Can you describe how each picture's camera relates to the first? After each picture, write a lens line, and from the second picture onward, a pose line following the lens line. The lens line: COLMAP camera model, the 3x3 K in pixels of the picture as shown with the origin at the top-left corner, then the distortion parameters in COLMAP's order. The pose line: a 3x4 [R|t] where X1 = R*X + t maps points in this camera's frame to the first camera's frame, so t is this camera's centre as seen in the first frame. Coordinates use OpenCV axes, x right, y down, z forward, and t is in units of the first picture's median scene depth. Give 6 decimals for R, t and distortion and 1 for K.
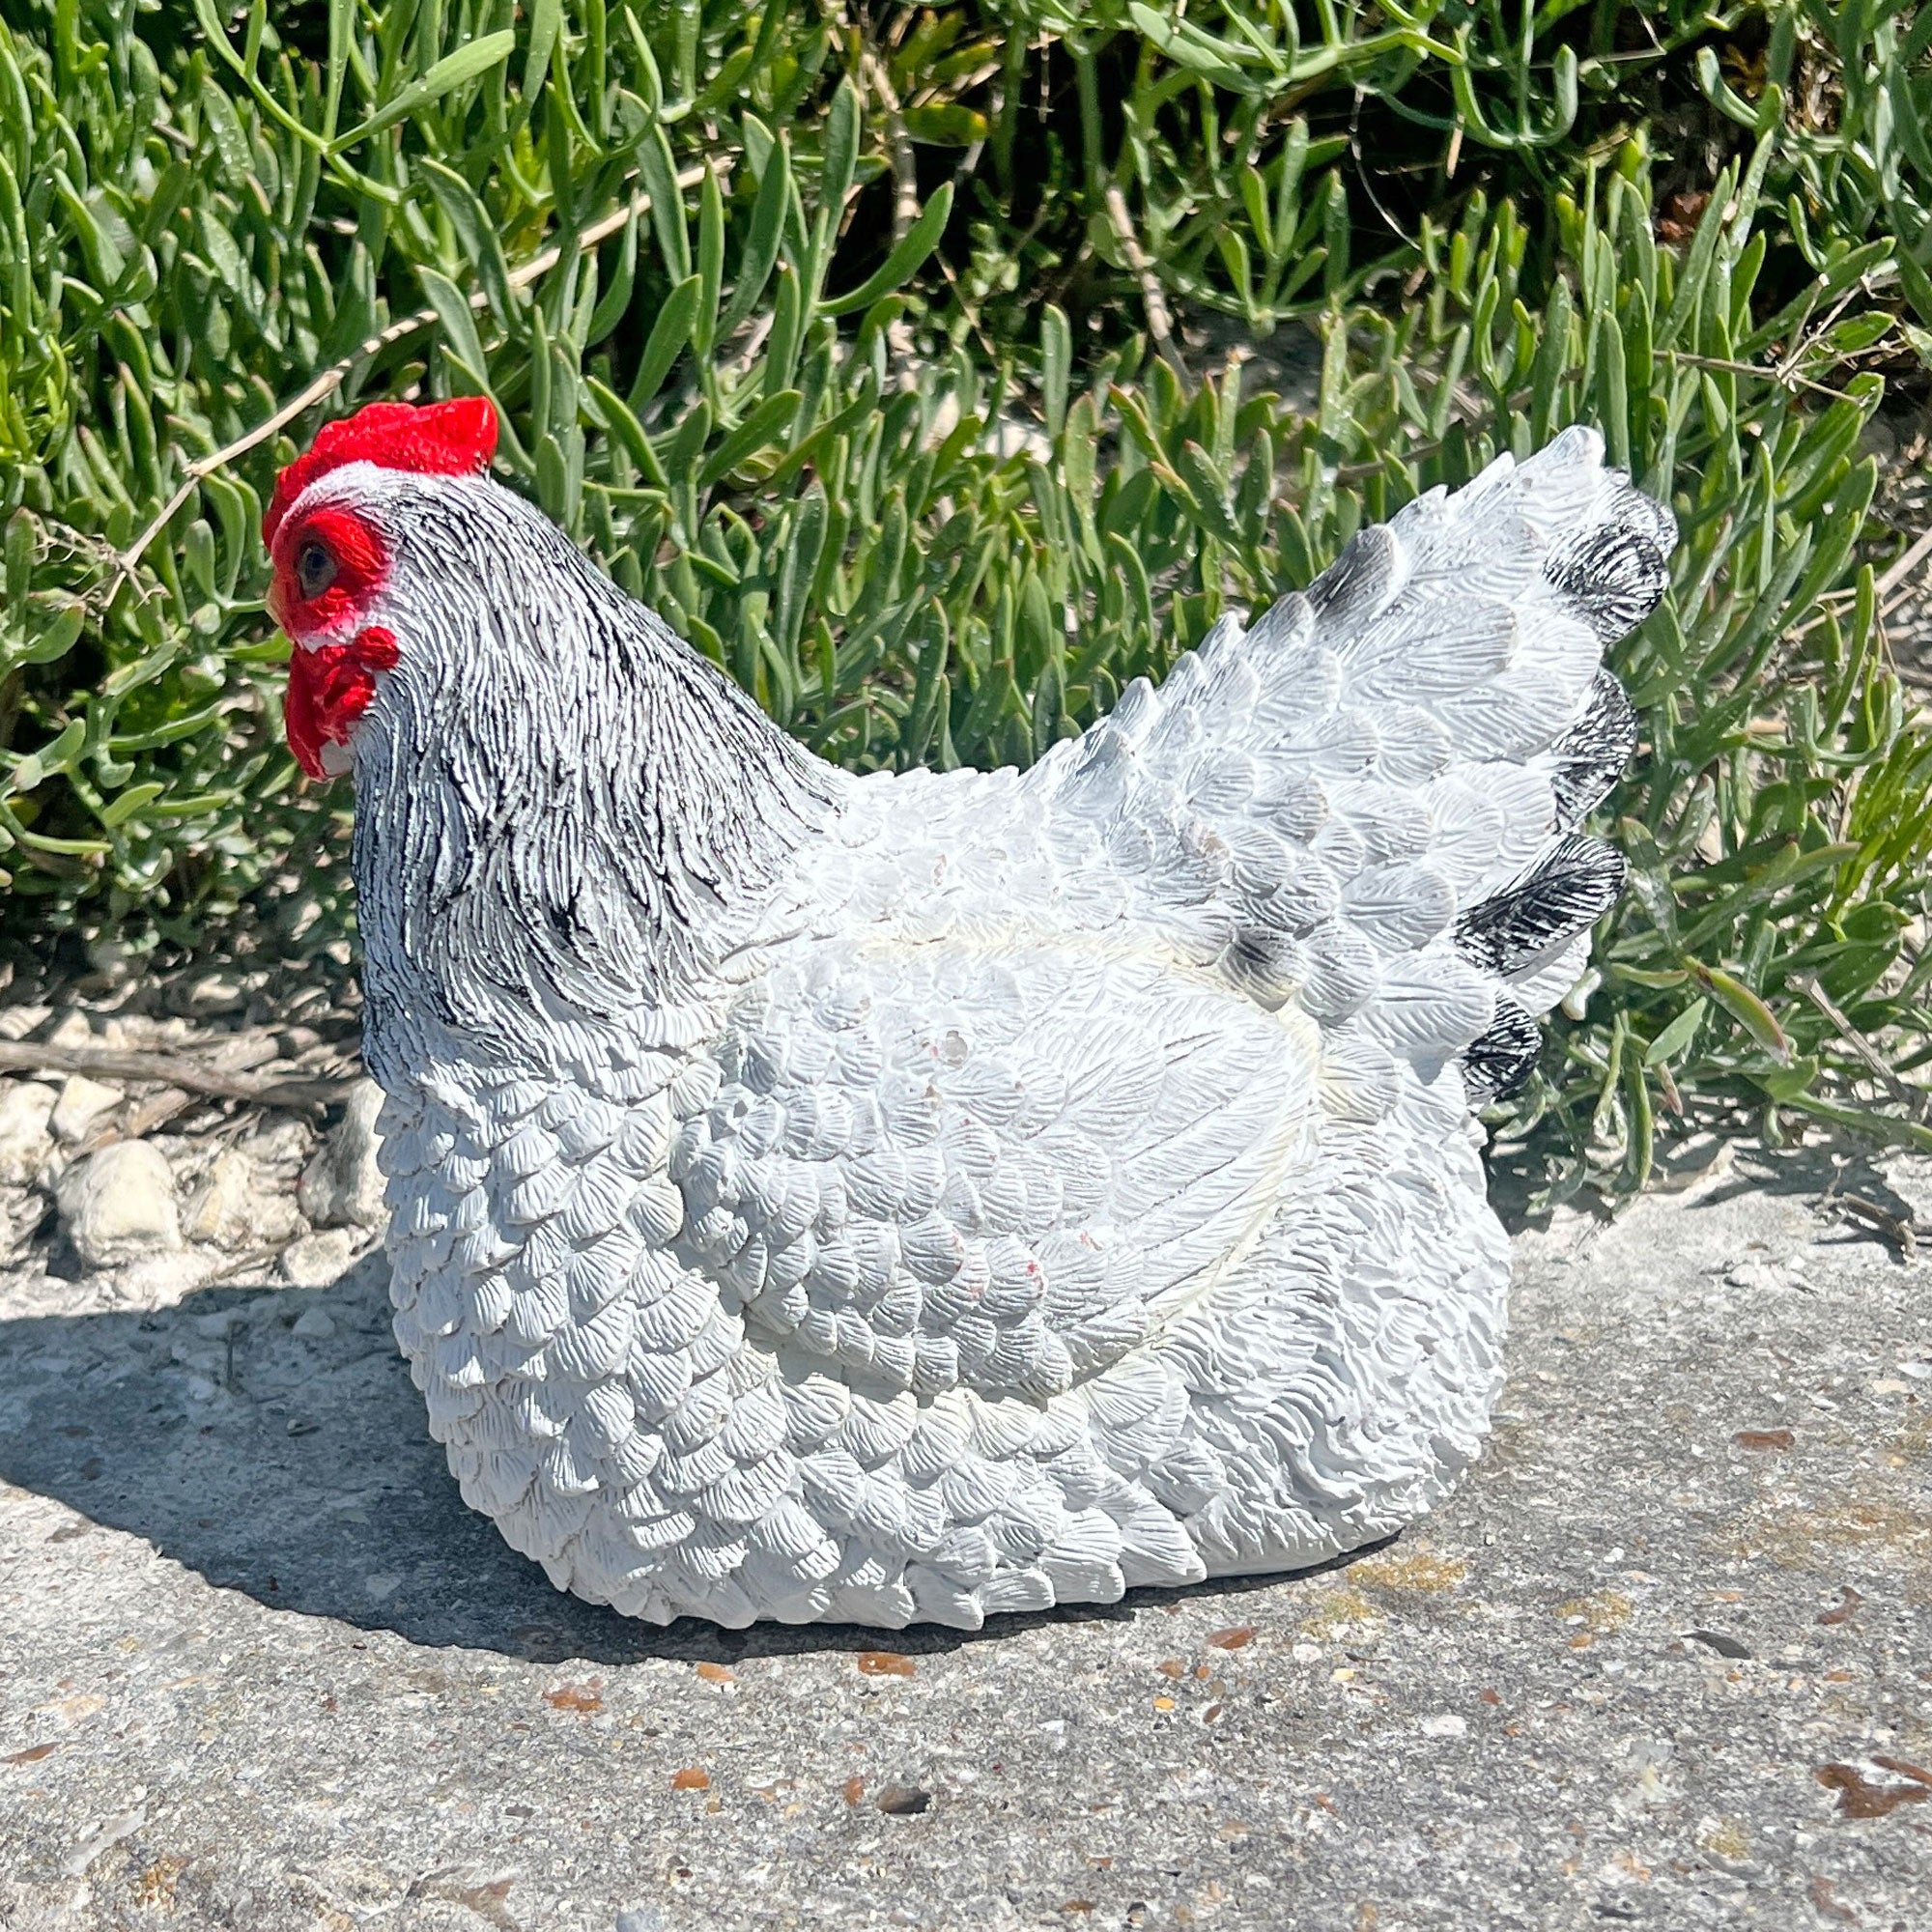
lens RADIAL K [[3417.5, 0, 899.5], [0, 3417.5, 1031.9], [0, 0, 1]] dist [0.170709, -0.496403]
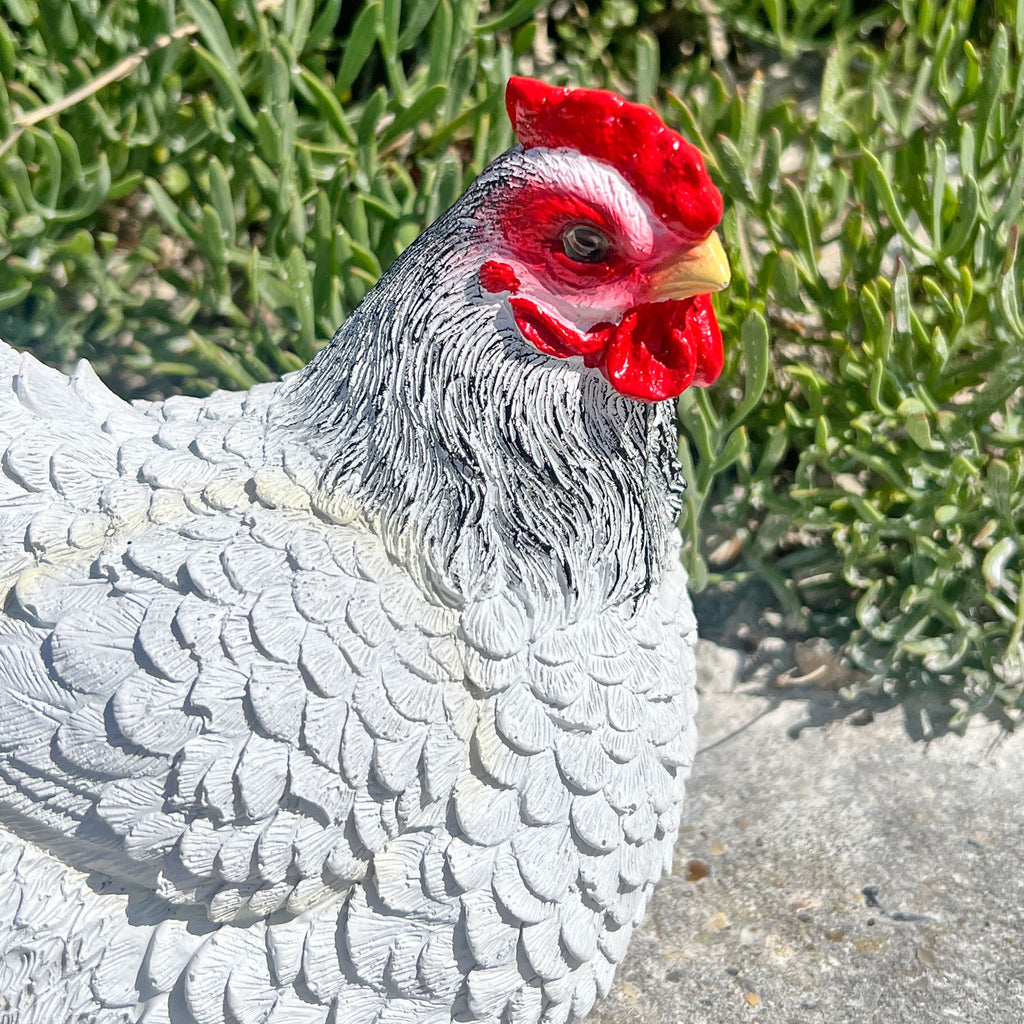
lens RADIAL K [[1765.7, 0, 514.4], [0, 1765.7, 338.1], [0, 0, 1]] dist [0.205394, -0.703817]
pose [[0.997049, 0.049757, -0.058452, 0.044238], [-0.052118, 0.997856, -0.039593, -0.053719], [0.056357, 0.042522, 0.997505, 0.270665]]
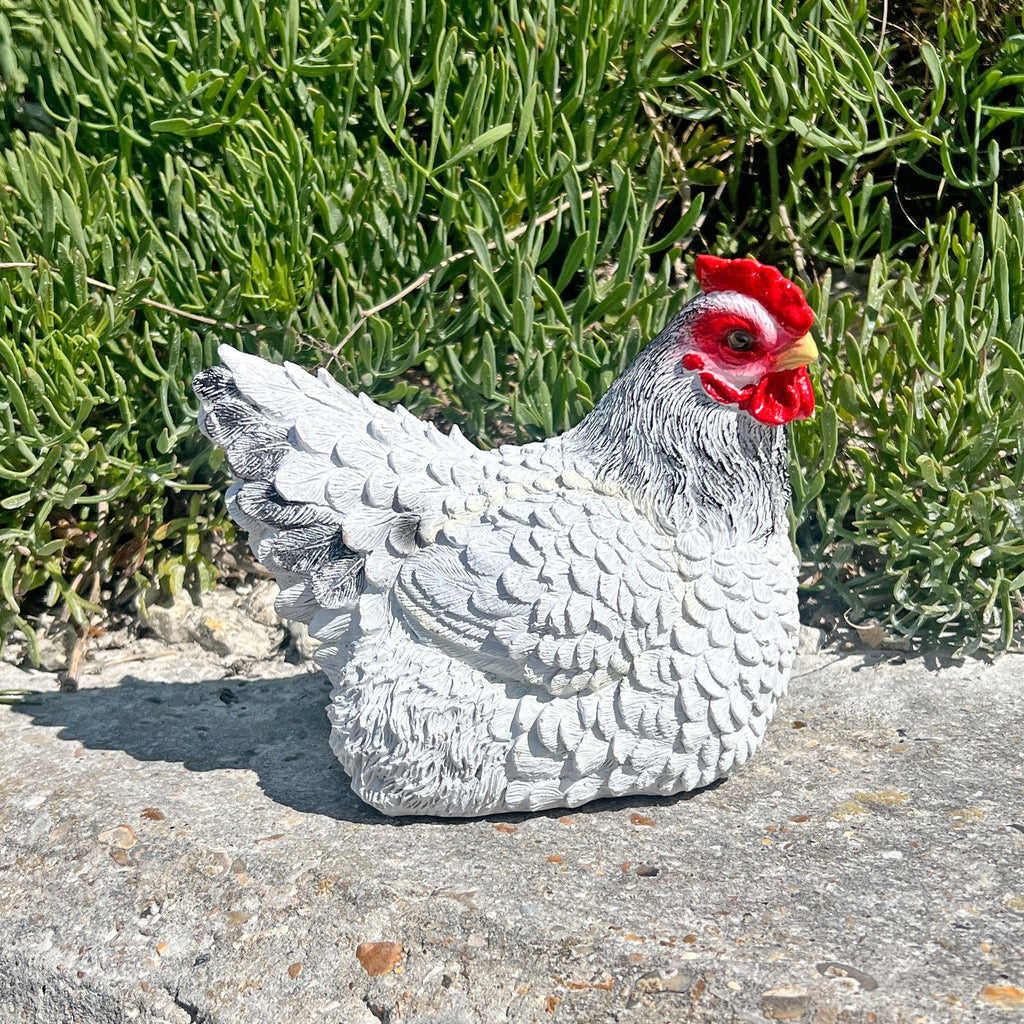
lens RADIAL K [[1685.6, 0, 509.3], [0, 1685.6, 561.3], [0, 0, 1]] dist [0.257423, -0.955668]
pose [[0.993777, 0.035897, -0.105448, 0.014855], [-0.042072, 0.997491, -0.056930, 0.059169], [0.103140, 0.061012, 0.992794, -0.094670]]
